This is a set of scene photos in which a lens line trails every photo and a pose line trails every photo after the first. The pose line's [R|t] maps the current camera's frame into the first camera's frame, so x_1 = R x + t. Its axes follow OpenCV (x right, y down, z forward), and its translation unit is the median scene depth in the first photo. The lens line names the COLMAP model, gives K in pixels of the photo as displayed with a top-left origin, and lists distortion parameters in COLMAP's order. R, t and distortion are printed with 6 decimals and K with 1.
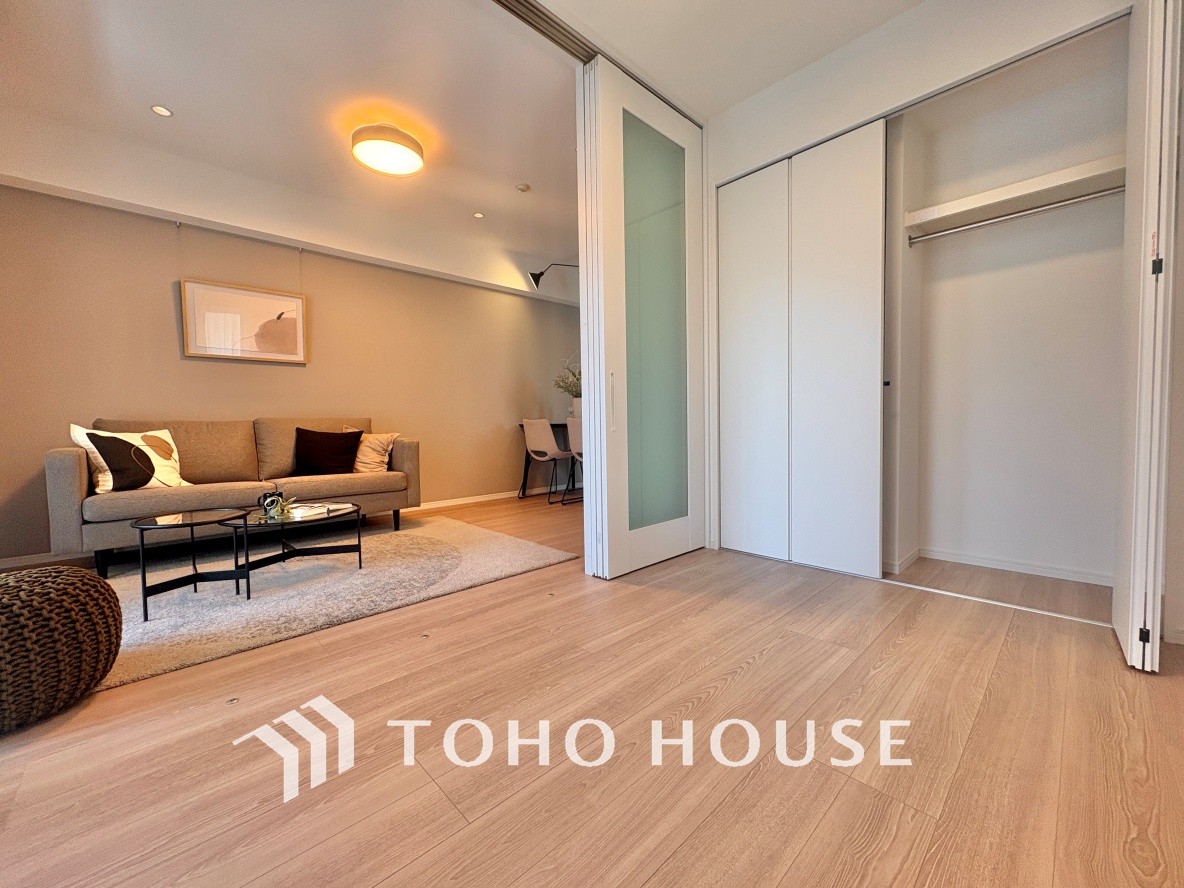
lens RADIAL K [[472.1, 0, 591.2], [0, 472.1, 443.0], [0, 0, 1]] dist [-0.002092, 0.000933]
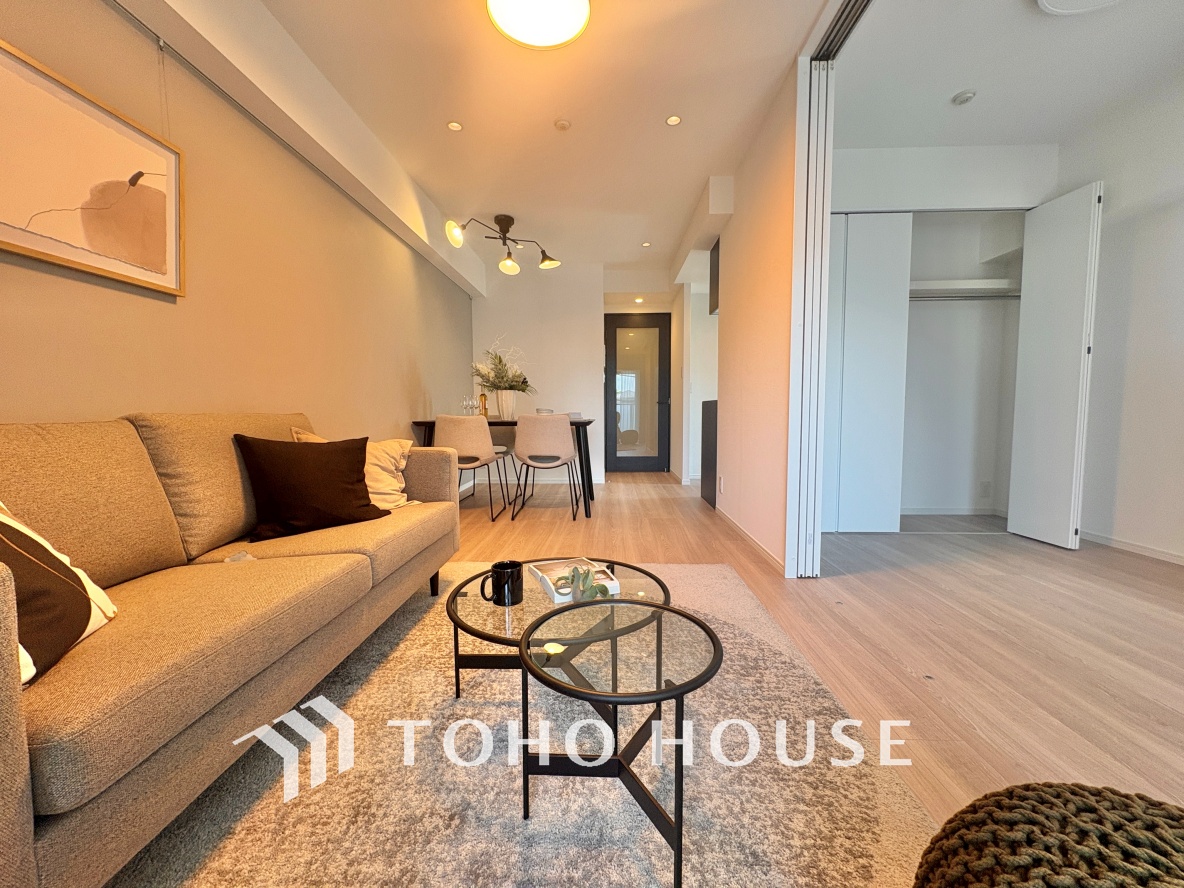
lens RADIAL K [[472.1, 0, 591.7], [0, 472.1, 442.4], [0, 0, 1]] dist [-0.002092, 0.000933]
pose [[0.715929, -0.032795, 0.697402, -0.697290], [0.021400, 0.999458, 0.025031, -0.028602], [-0.697845, -0.002996, 0.716243, 0.409215]]
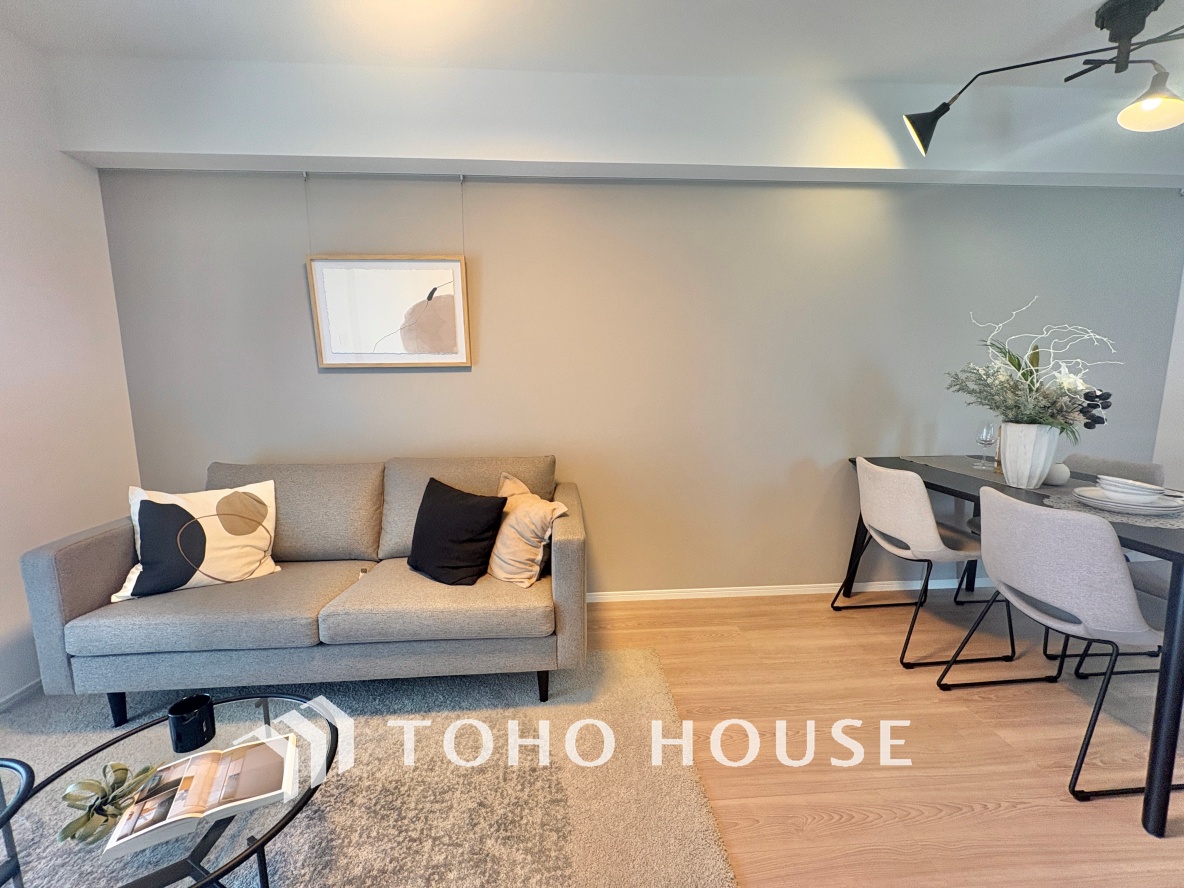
lens RADIAL K [[472.1, 0, 592.6], [0, 472.1, 444.2], [0, 0, 1]] dist [-0.002092, 0.000933]
pose [[0.768761, 0.097855, -0.632006, -0.071901], [-0.031052, 0.992771, 0.115942, -0.155183], [0.638782, -0.069507, 0.766242, 0.662559]]
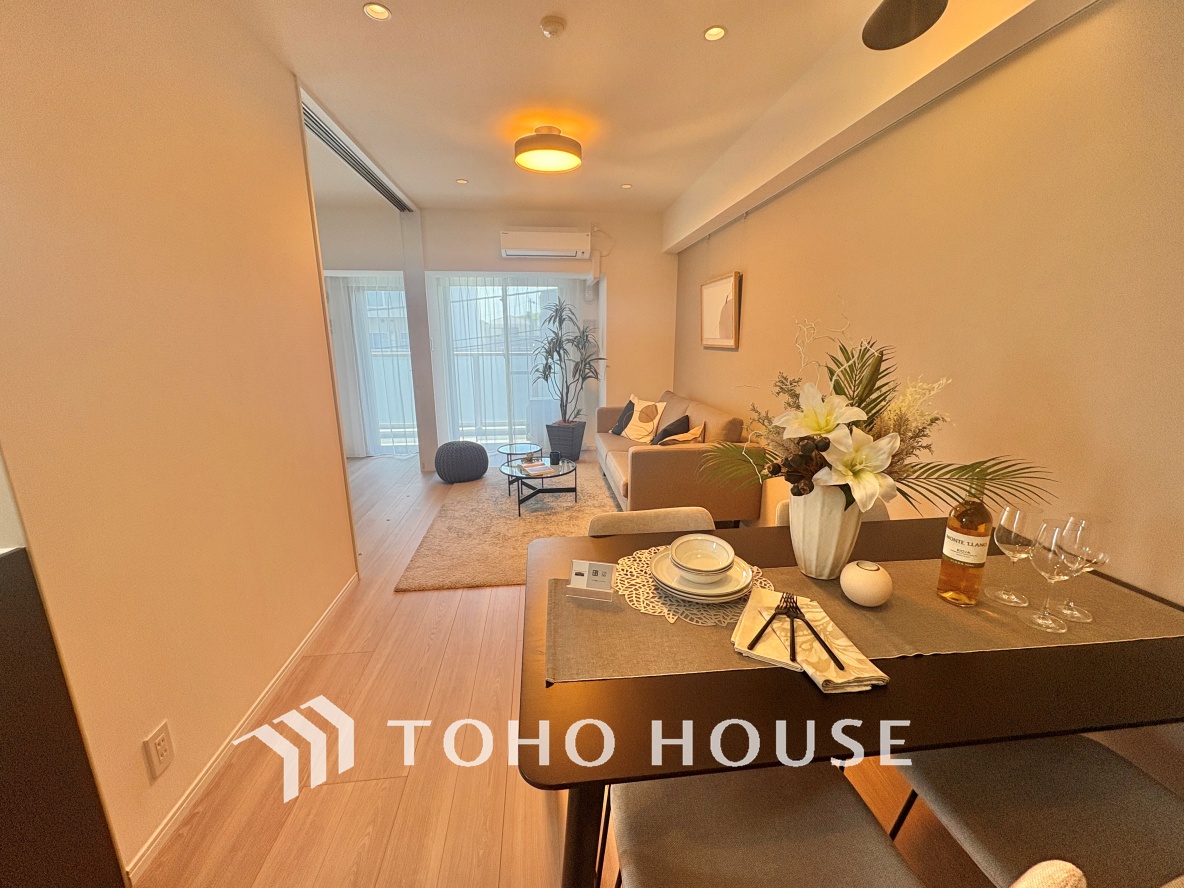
lens RADIAL K [[472.1, 0, 592.8], [0, 472.1, 443.3], [0, 0, 1]] dist [-0.002092, 0.000933]
pose [[-0.604991, 0.196511, -0.771602, 0.327164], [-0.018578, 0.965319, 0.260413, -0.241192], [0.796016, 0.171882, -0.580358, 1.451301]]
